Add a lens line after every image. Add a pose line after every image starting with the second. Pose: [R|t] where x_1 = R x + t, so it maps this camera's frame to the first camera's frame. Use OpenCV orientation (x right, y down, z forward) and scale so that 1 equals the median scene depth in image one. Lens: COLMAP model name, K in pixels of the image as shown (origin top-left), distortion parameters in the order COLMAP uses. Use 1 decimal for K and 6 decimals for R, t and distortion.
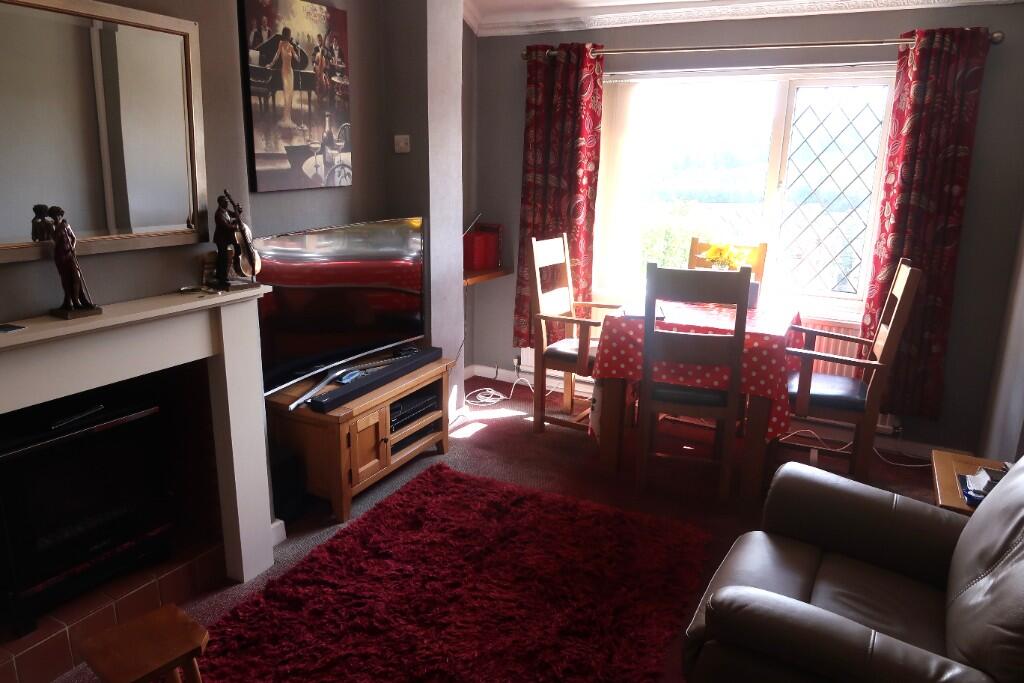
lens RADIAL K [[703.4, 0, 507.4], [0, 703.4, 332.5], [0, 0, 1]] dist [-0.030481, 0.011151]
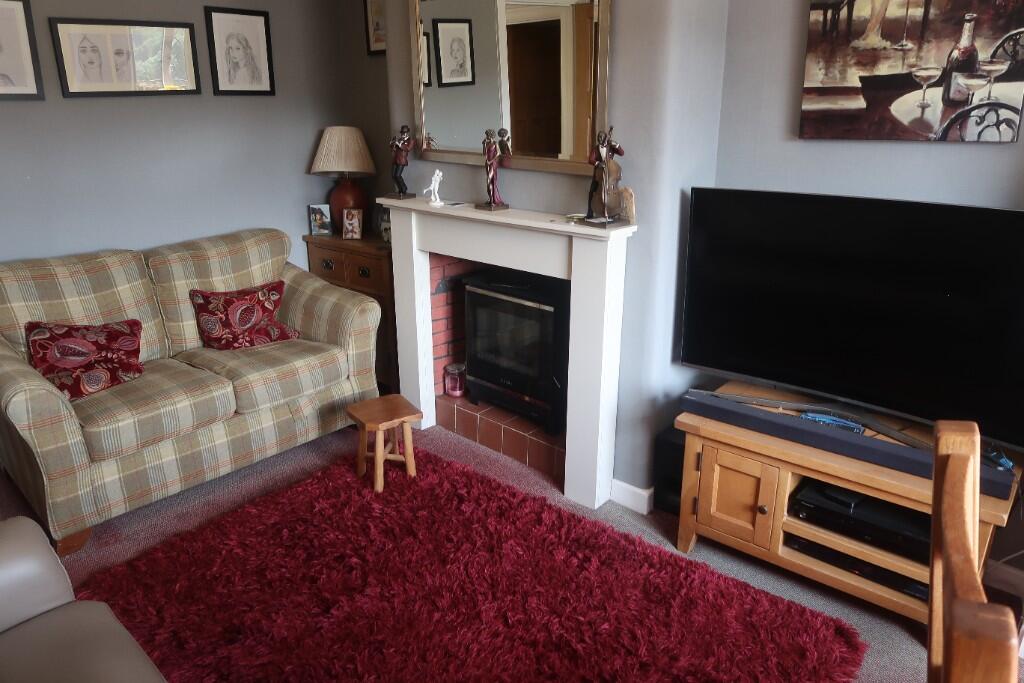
lens RADIAL K [[703.4, 0, 507.4], [0, 703.4, 332.5], [0, 0, 1]] dist [-0.030481, 0.011151]
pose [[-0.237363, 0.295015, -0.925541, 0.472469], [-0.230938, 0.908317, 0.348751, -0.187656], [0.943571, 0.296523, -0.147470, 0.815935]]
